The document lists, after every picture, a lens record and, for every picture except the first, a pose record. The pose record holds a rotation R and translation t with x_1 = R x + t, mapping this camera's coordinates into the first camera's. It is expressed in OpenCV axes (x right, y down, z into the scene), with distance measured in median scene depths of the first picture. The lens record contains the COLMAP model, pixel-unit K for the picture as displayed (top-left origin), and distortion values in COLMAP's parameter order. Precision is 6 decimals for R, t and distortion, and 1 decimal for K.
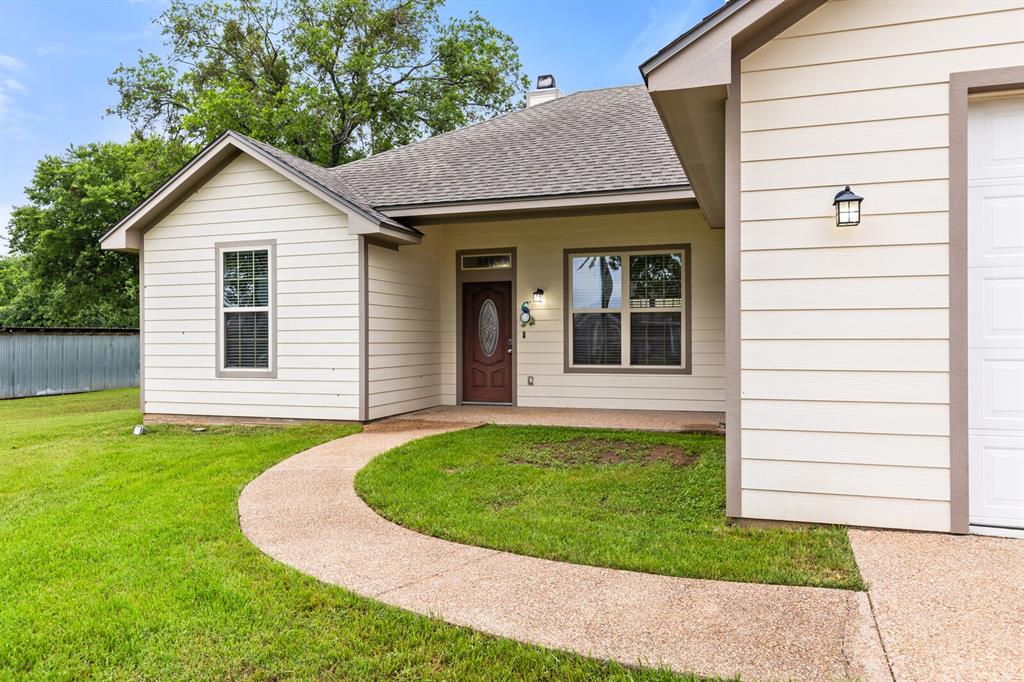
lens RADIAL K [[736.7, 0, 512.0], [0, 736.7, 341.0], [0, 0, 1]] dist [-0.000035, 0.000530]
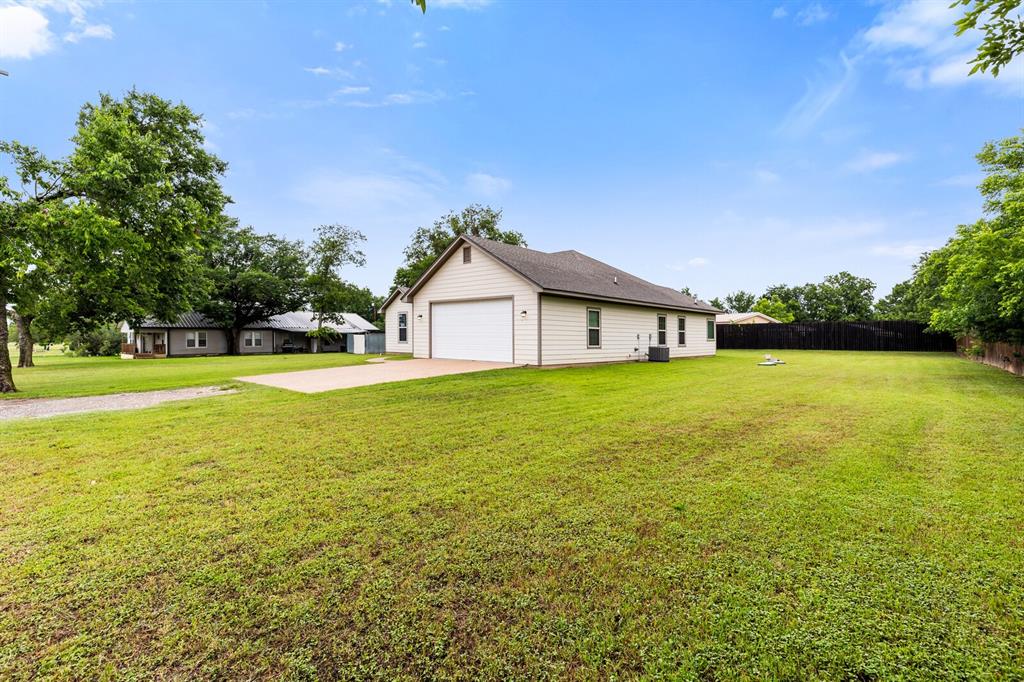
lens RADIAL K [[469.7, 0, 513.0], [0, 469.7, 336.9], [0, 0, 1]] dist [0.001540, 0.000004]
pose [[0.918425, 0.005142, -0.395562, 1.298810], [-0.006087, 0.999981, -0.001134, 0.010534], [0.395549, 0.003449, 0.918438, -1.247677]]
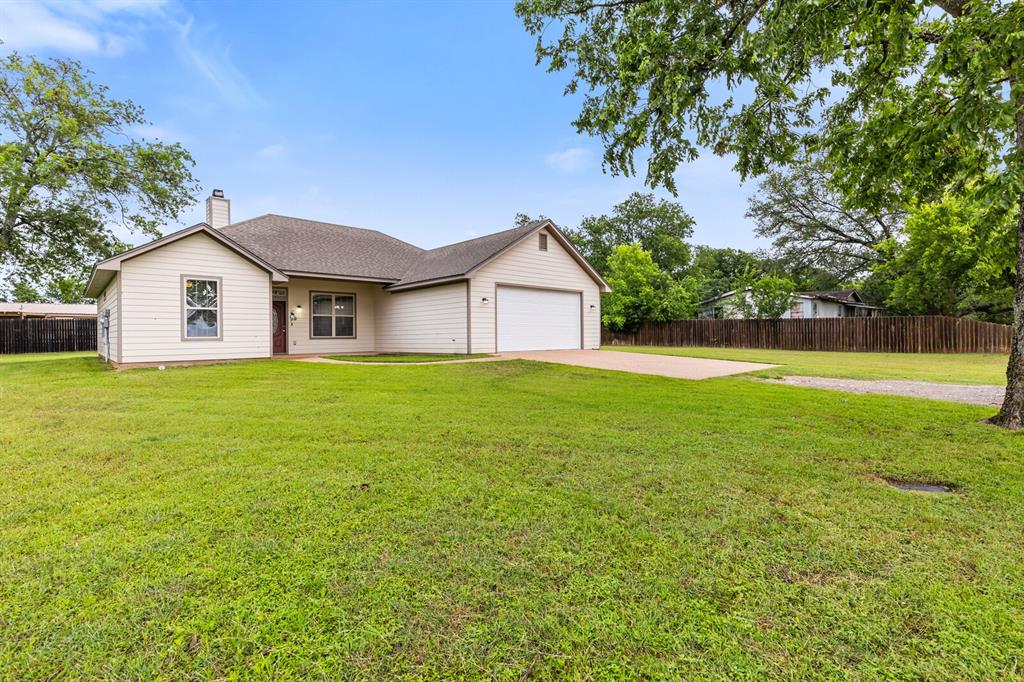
lens RADIAL K [[469.7, 0, 513.0], [0, 469.7, 336.9], [0, 0, 1]] dist [0.001540, 0.000004]
pose [[0.467441, -0.001270, 0.884023, -1.114393], [0.009612, 0.999947, -0.003646, 0.050796], [-0.883972, 0.010202, 0.467429, -0.393587]]
